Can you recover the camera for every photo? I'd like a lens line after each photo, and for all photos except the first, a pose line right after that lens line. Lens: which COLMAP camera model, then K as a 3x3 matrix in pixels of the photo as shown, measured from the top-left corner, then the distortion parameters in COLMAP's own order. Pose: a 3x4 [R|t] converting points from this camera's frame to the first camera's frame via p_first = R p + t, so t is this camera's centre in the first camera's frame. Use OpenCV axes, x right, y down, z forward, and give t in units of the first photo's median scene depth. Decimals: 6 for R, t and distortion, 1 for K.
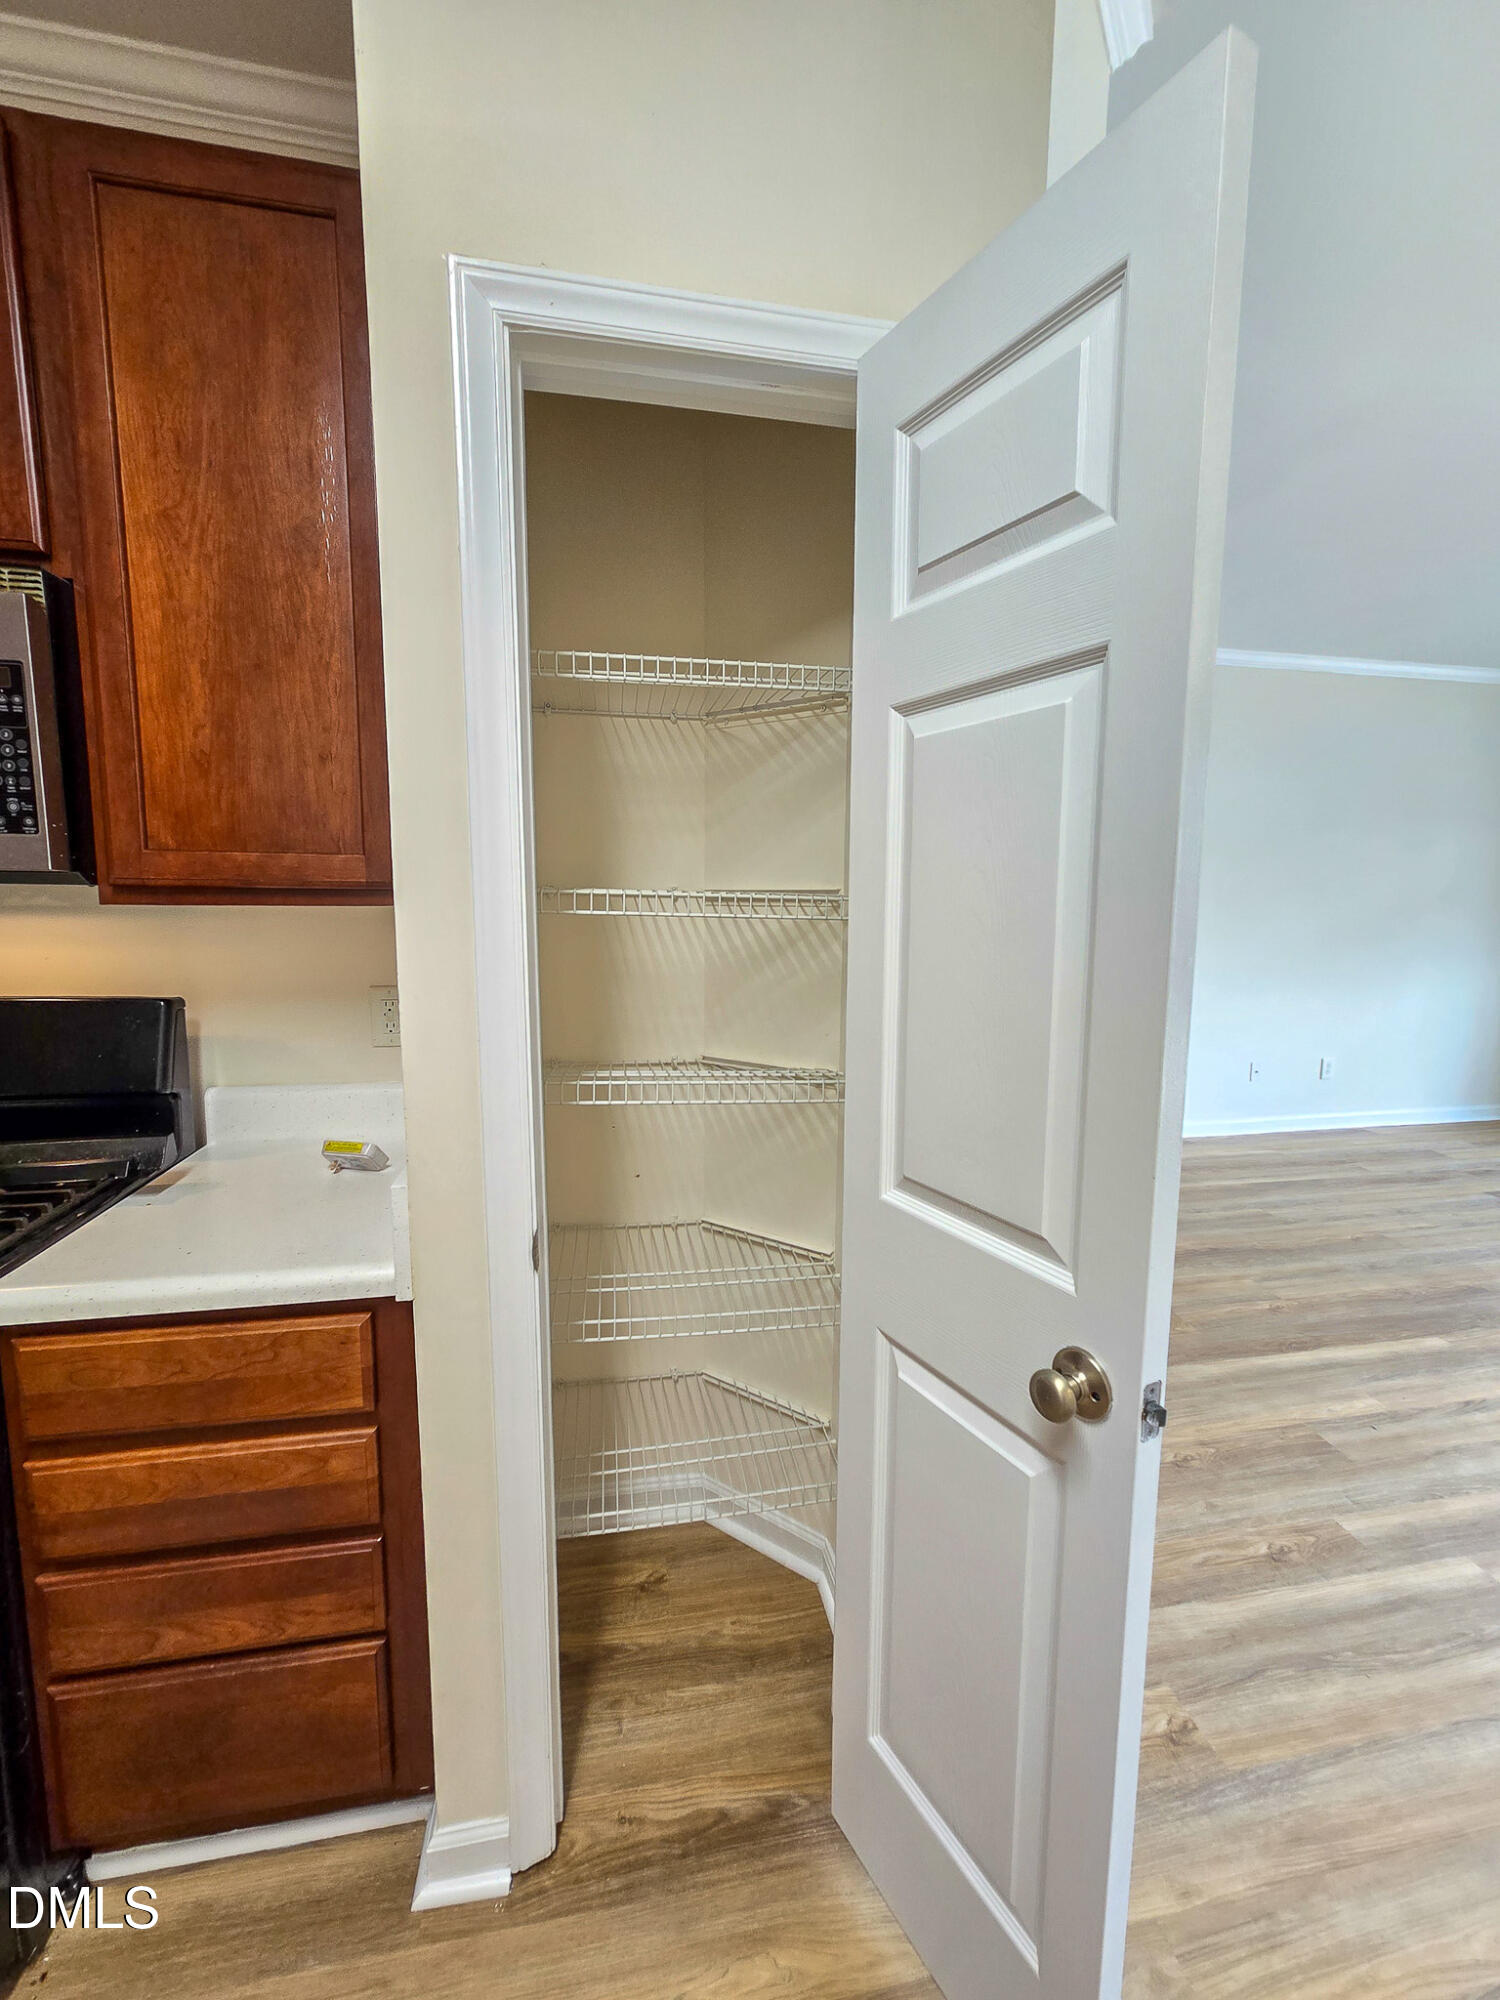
lens RADIAL K [[819.3, 0, 755.0], [0, 819.3, 995.4], [0, 0, 1]] dist [0.001303, -0.001271]
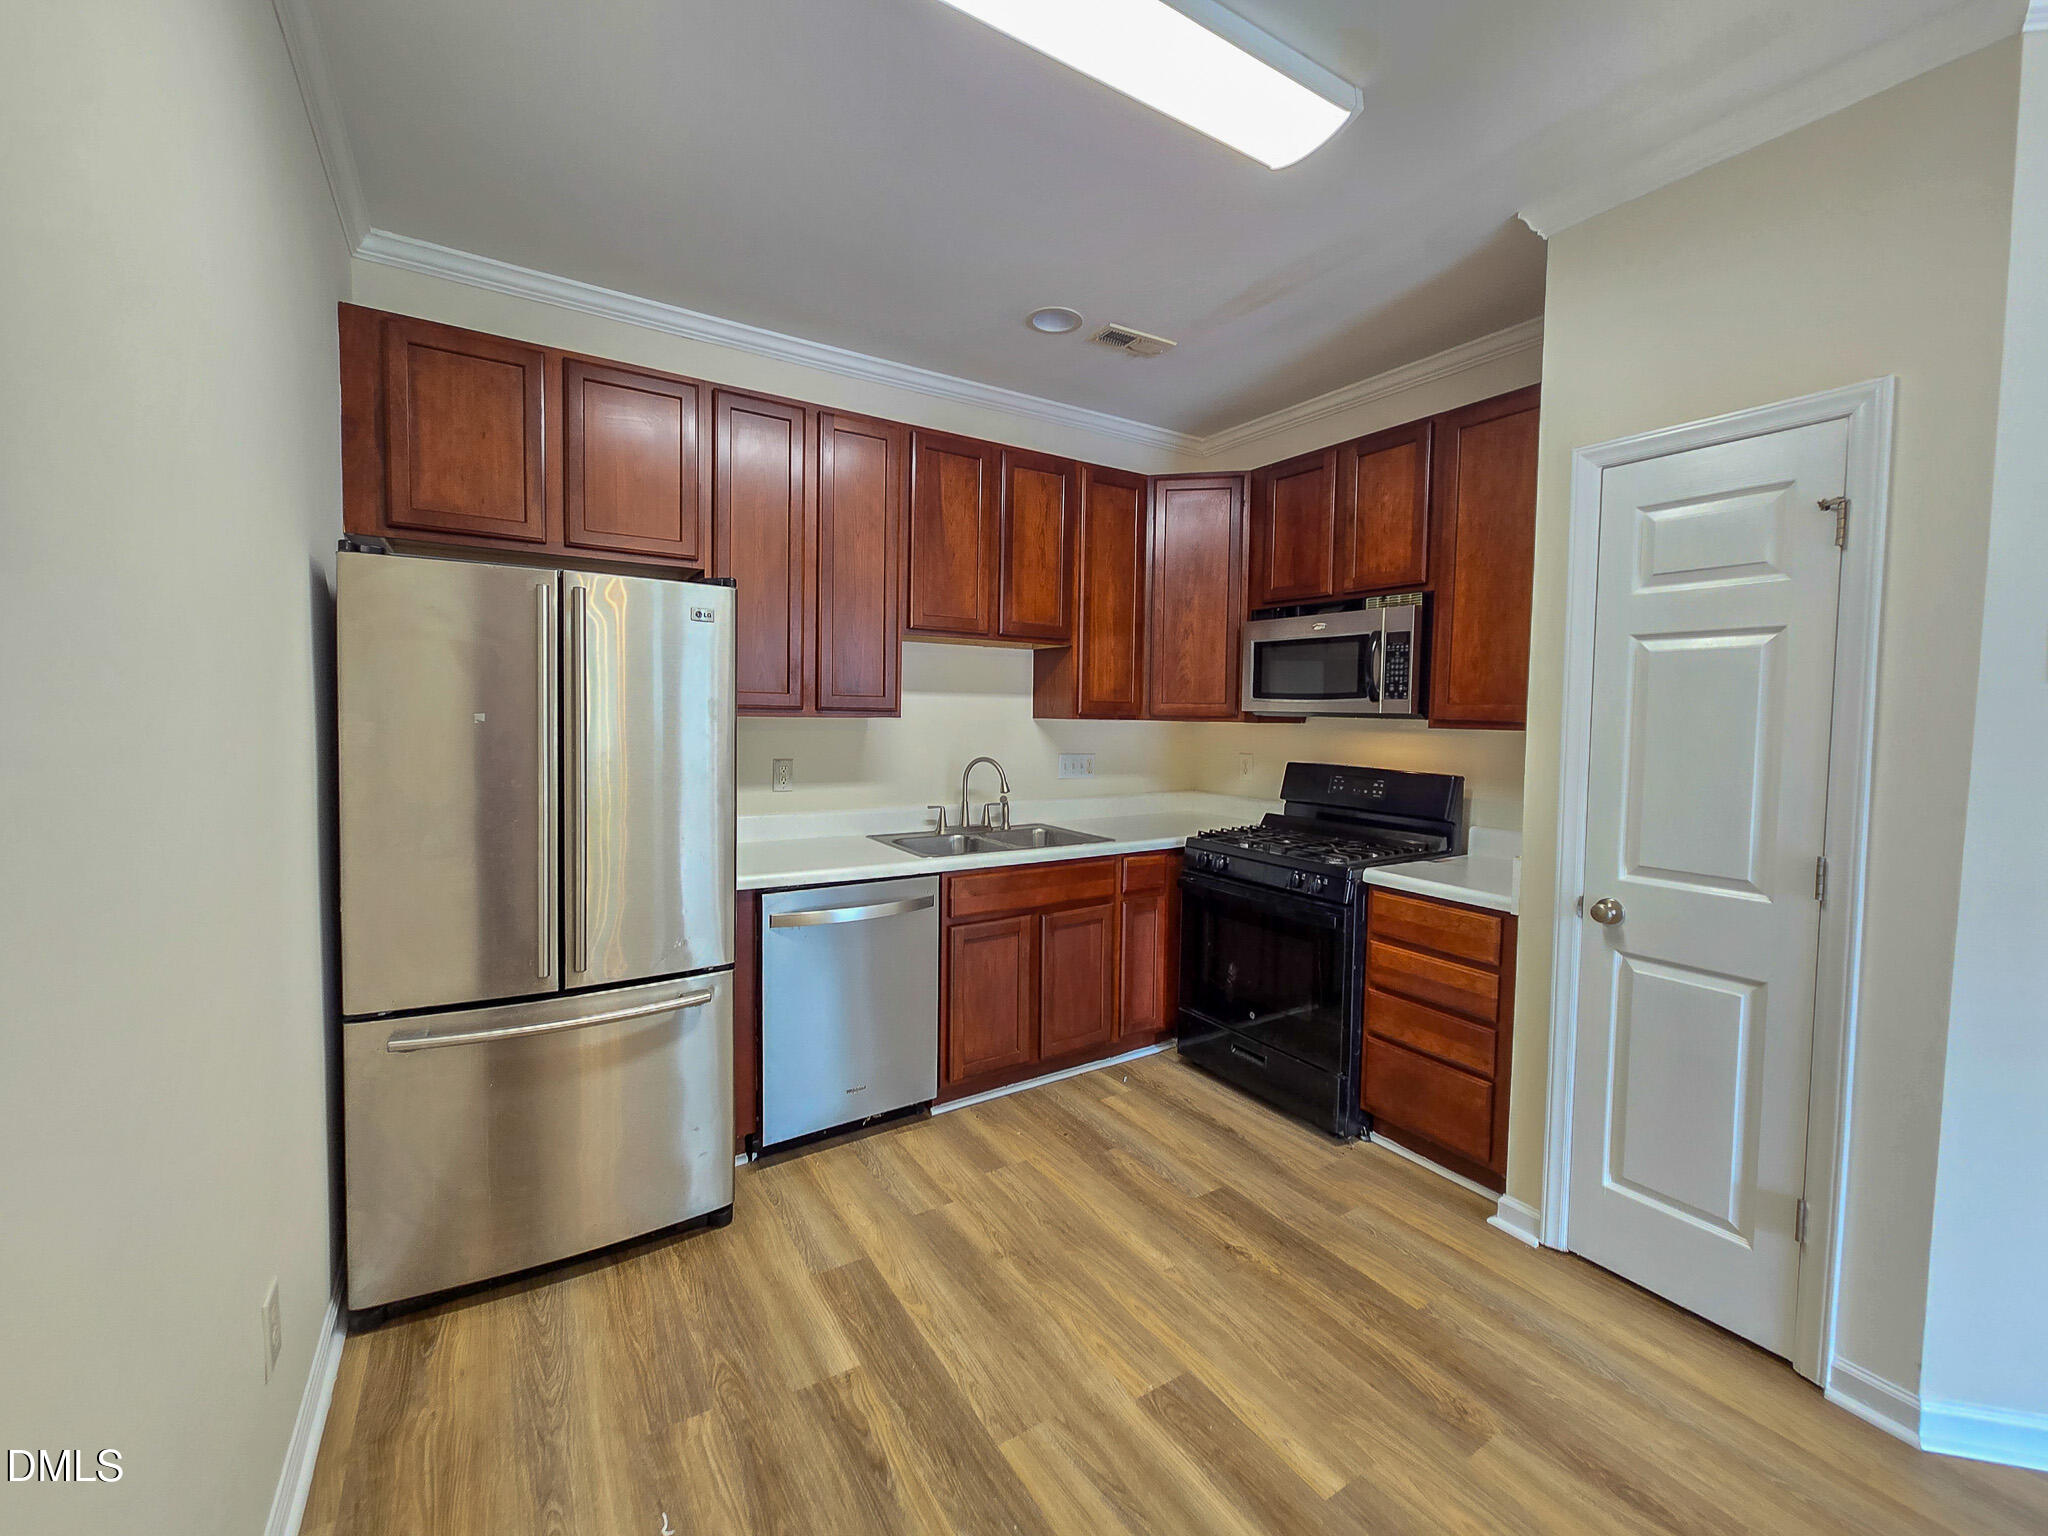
lens RADIAL K [[838.9, 0, 1019.3], [0, 838.9, 751.8], [0, 0, 1]] dist [0.001303, -0.001271]
pose [[0.366205, 0.042410, -0.929567, 0.960293], [-0.127058, 0.991884, -0.004802, 0.109384], [0.921819, 0.119867, 0.368621, -0.901510]]
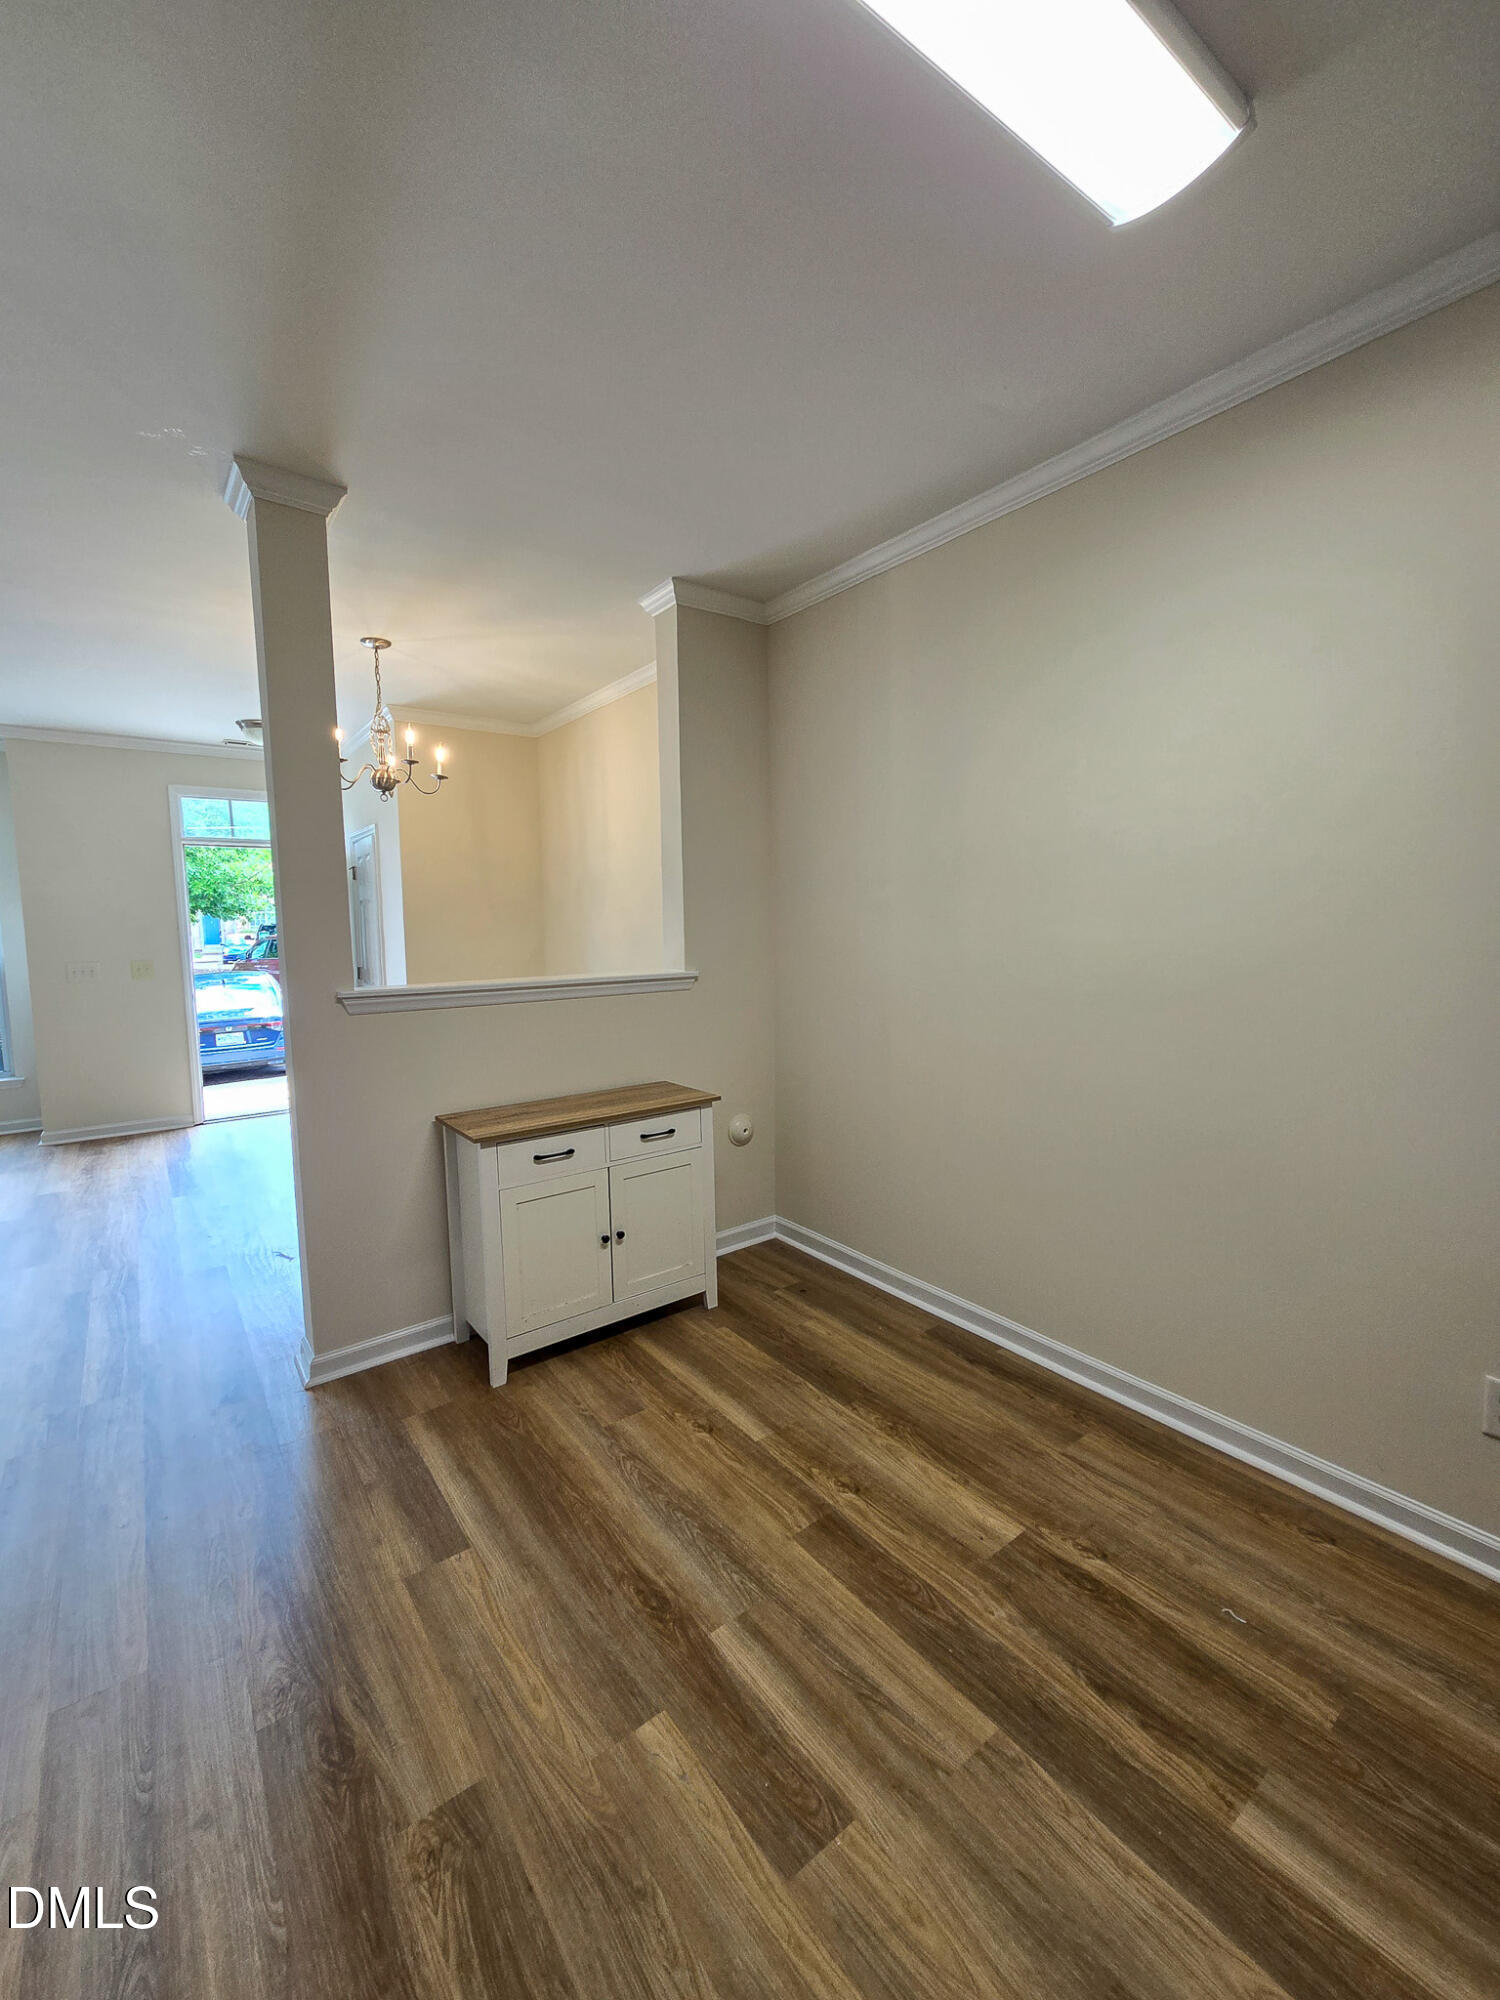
lens RADIAL K [[819.3, 0, 764.6], [0, 819.3, 938.5], [0, 0, 1]] dist [0.001303, -0.001271]
pose [[-0.454335, -0.021169, 0.890579, -1.112876], [0.117703, 0.989526, 0.083568, -0.088627], [-0.883021, 0.142792, -0.447085, 0.353608]]
